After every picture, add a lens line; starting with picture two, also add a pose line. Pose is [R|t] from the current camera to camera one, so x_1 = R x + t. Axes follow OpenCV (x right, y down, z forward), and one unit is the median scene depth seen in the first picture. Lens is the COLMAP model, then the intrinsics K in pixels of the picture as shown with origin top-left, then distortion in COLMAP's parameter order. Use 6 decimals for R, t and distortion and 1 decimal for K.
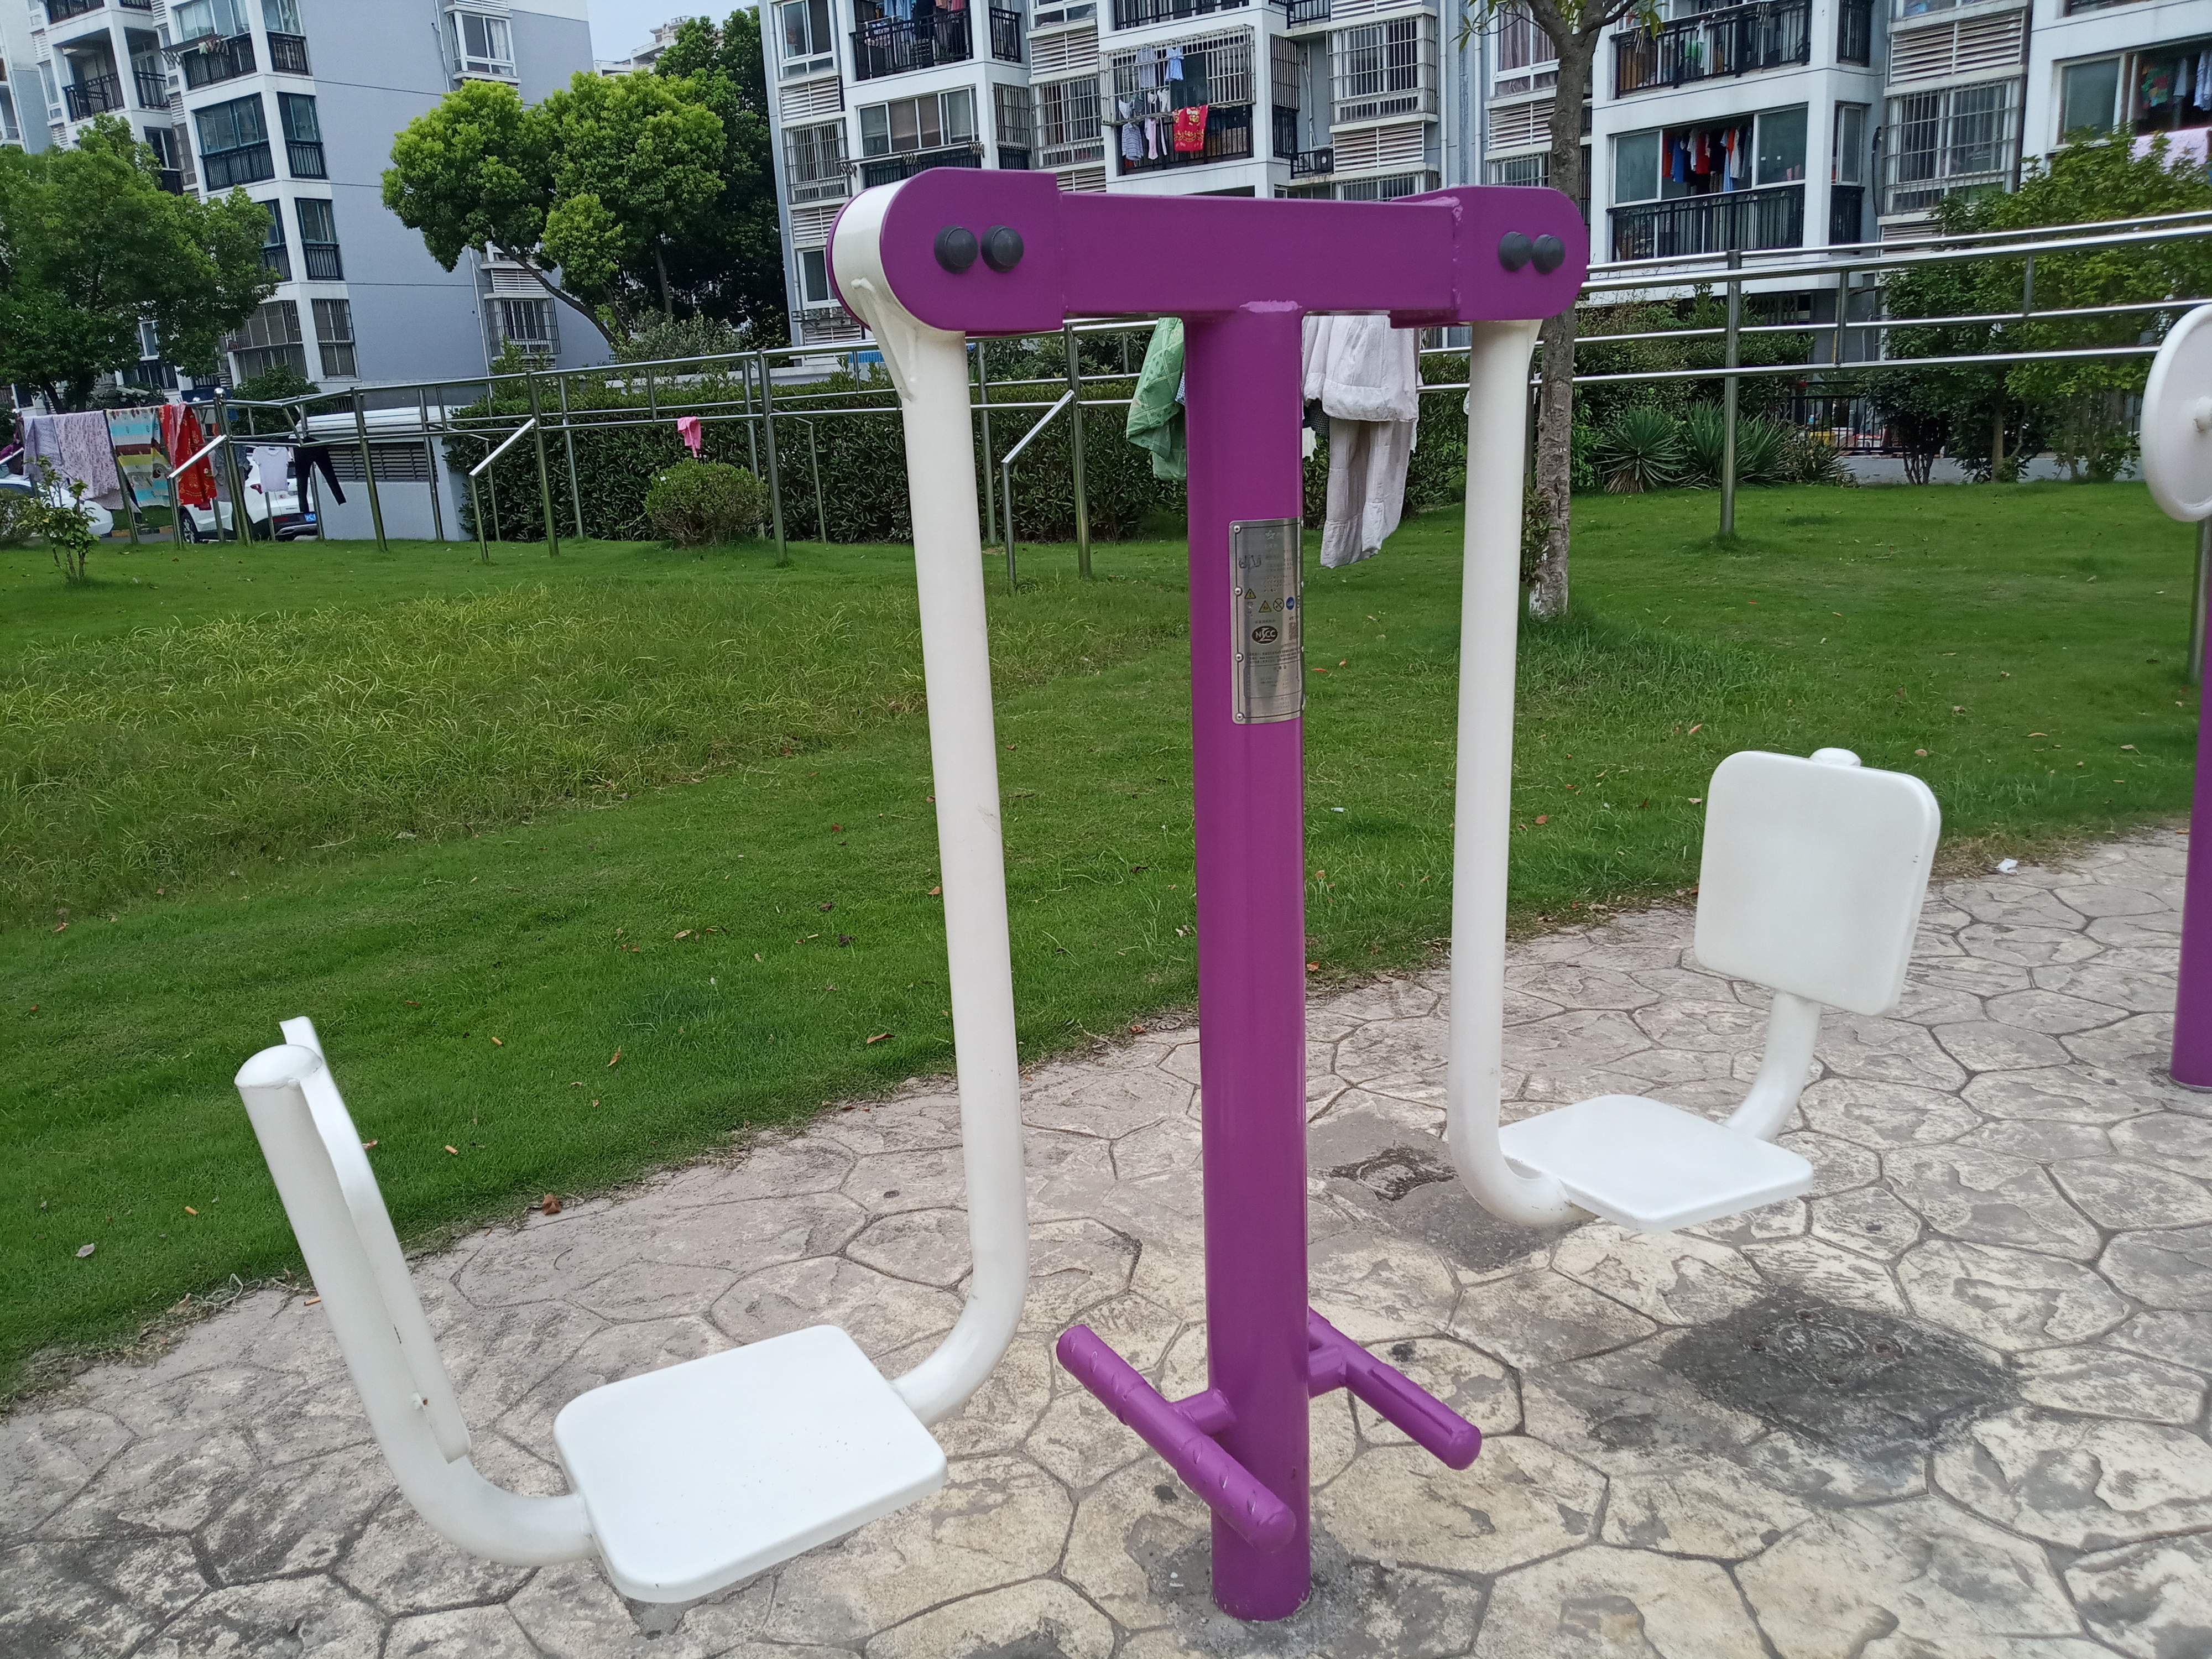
lens RADIAL K [[1736.8, 0, 1106.0], [0, 1736.8, 829.5], [0, 0, 1]] dist [0.026885, -0.009752]
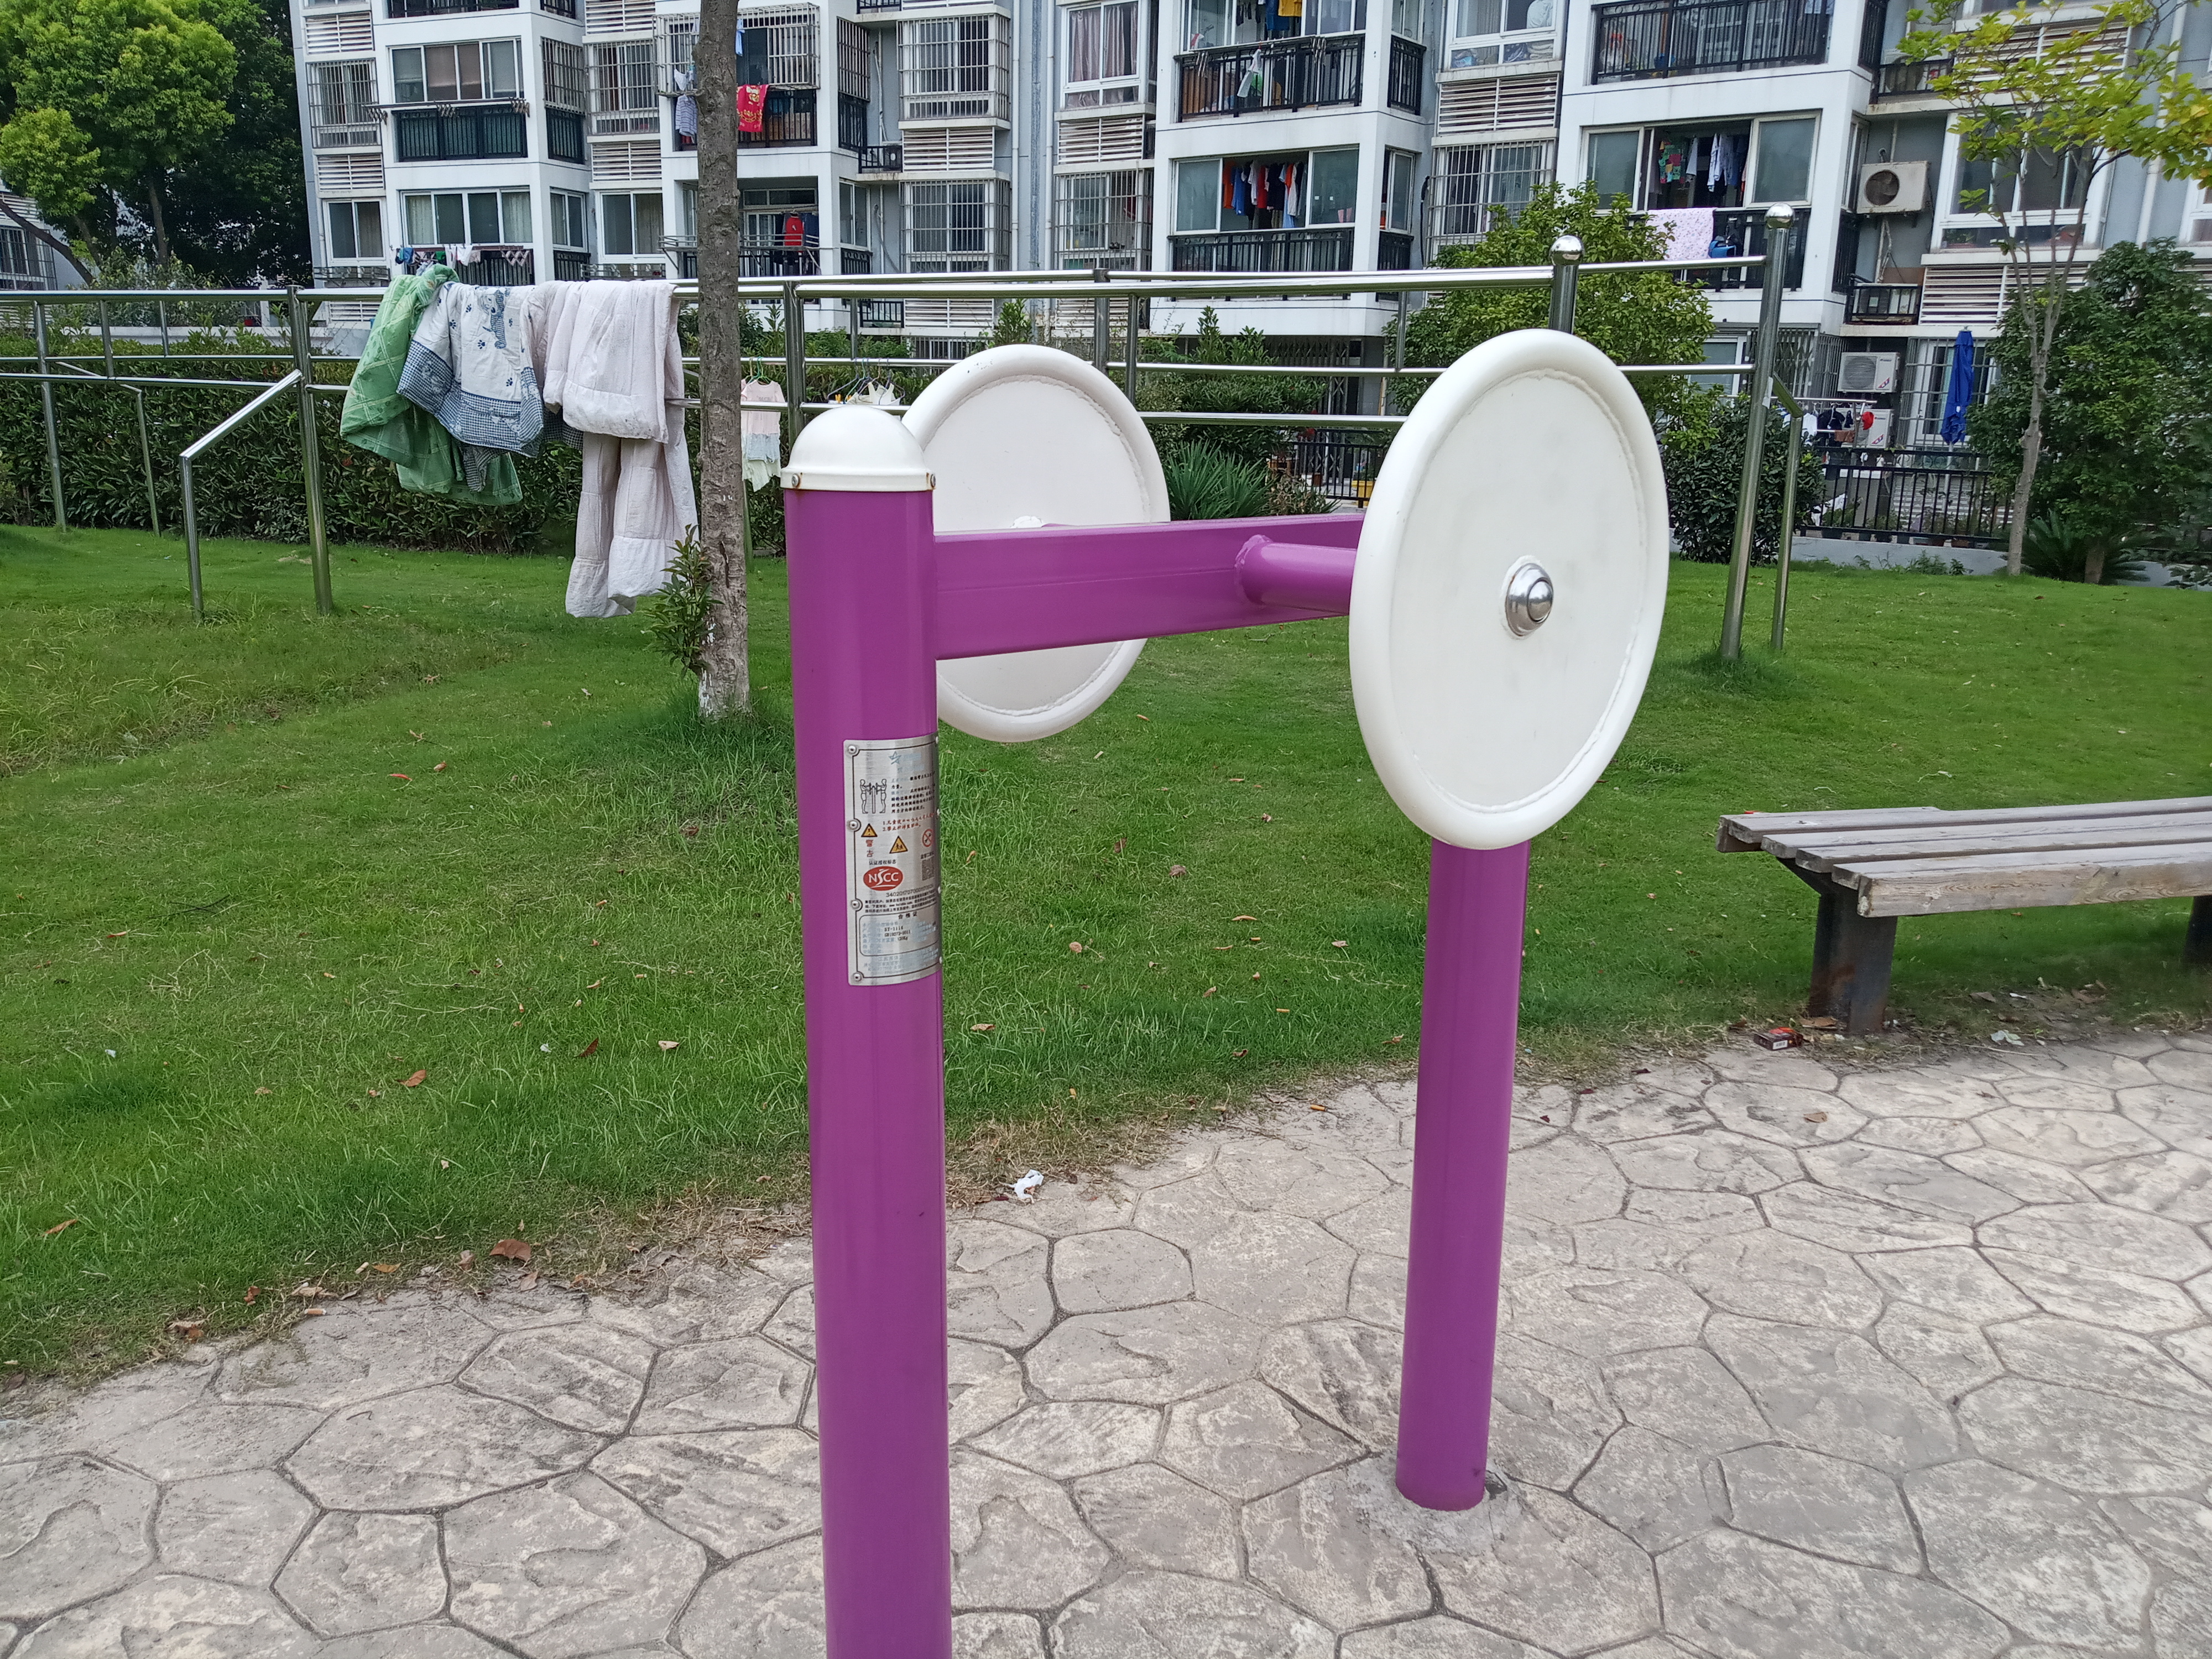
lens RADIAL K [[1722.6, 0, 1082.9], [0, 1722.6, 839.3], [0, 0, 1]] dist [0.032375, -0.011647]
pose [[0.982477, 0.026018, 0.184560, 0.064628], [-0.026643, 0.999645, 0.000906, -0.017338], [-0.184471, -0.005808, 0.982821, 0.055659]]
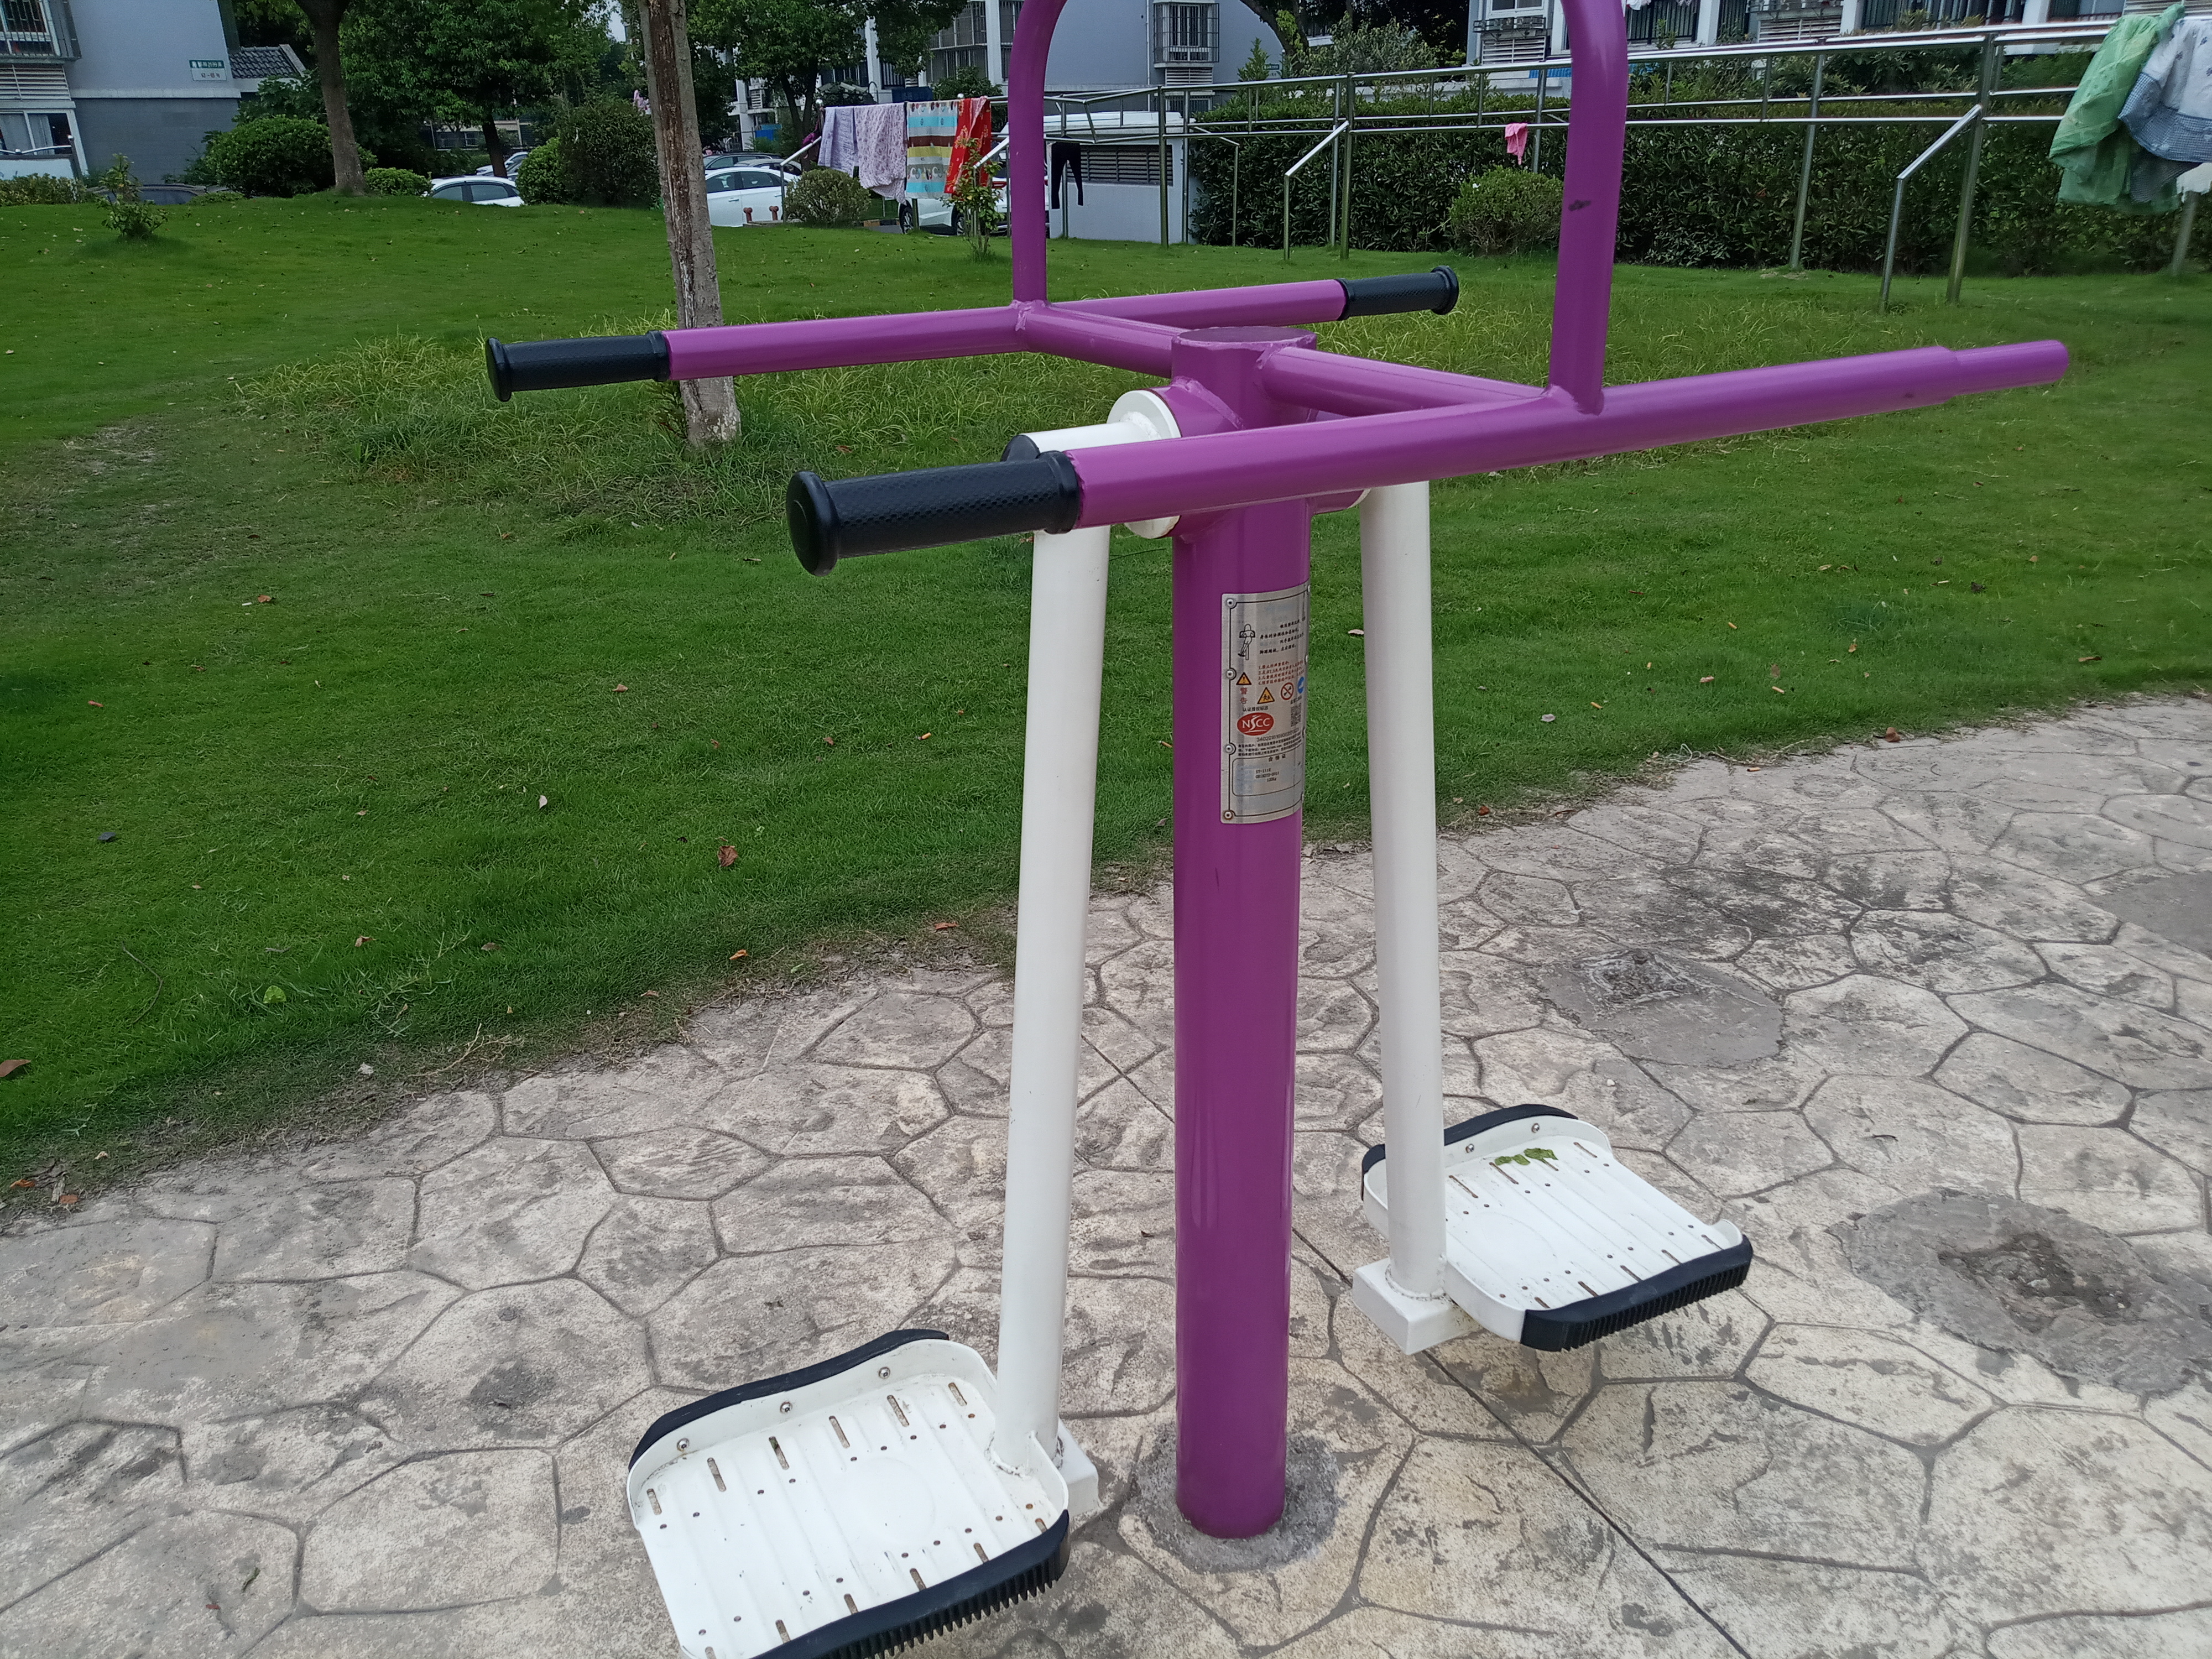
lens RADIAL K [[1752.4, 0, 1106.0], [0, 1752.4, 829.5], [0, 0, 1]] dist [0.010667, -0.006476]
pose [[0.950241, 0.147065, -0.274616, -0.052899], [-0.106945, 0.981979, 0.155821, 0.015163], [0.292583, -0.118699, 0.948844, -0.041970]]
